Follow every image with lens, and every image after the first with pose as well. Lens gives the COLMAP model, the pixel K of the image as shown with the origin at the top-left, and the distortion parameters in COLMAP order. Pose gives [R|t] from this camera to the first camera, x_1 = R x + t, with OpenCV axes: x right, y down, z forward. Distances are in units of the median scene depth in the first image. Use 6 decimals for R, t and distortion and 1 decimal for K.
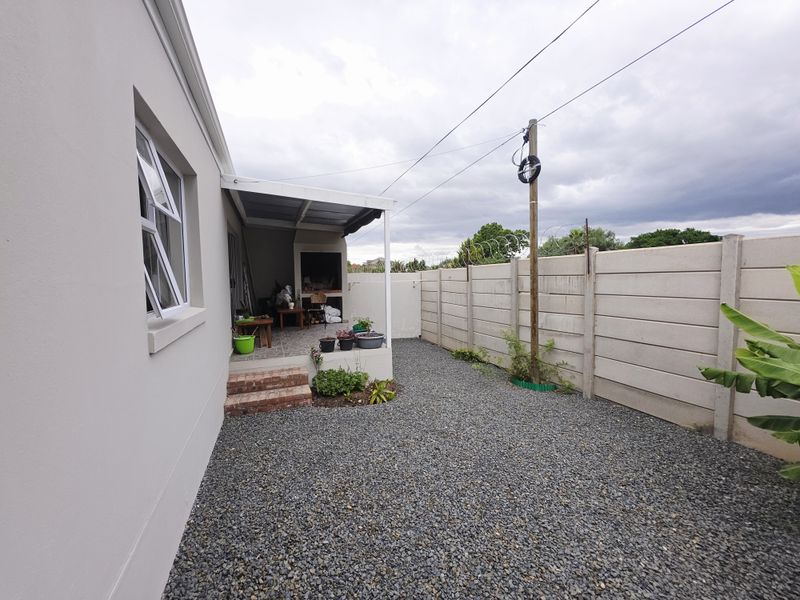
lens RADIAL K [[322.9, 0, 395.9], [0, 322.9, 299.3], [0, 0, 1]] dist [-0.003012, -0.000582]
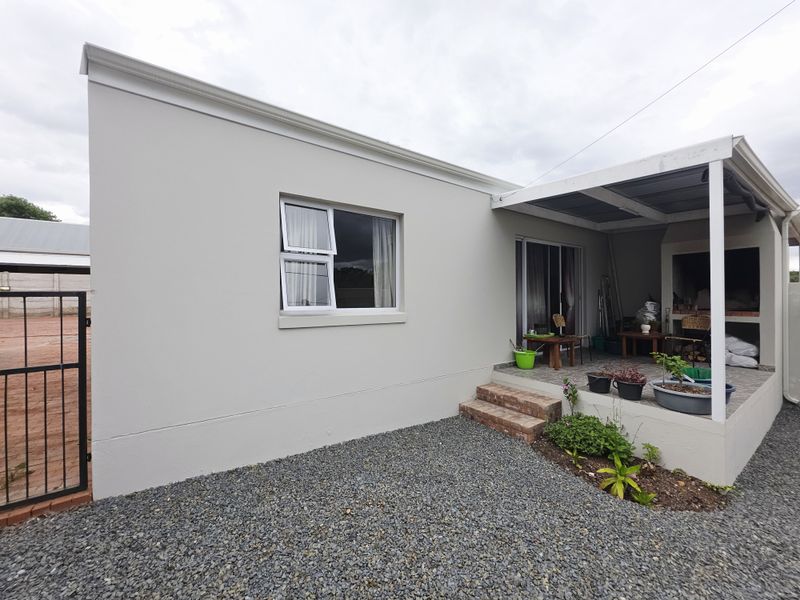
lens RADIAL K [[322.9, 0, 397.6], [0, 322.9, 301.2], [0, 0, 1]] dist [-0.003012, -0.000582]
pose [[0.226775, 0.018489, -0.973772, 0.264392], [-0.065548, 0.997843, 0.003681, -0.008492], [0.971739, 0.062994, 0.227498, 0.270061]]
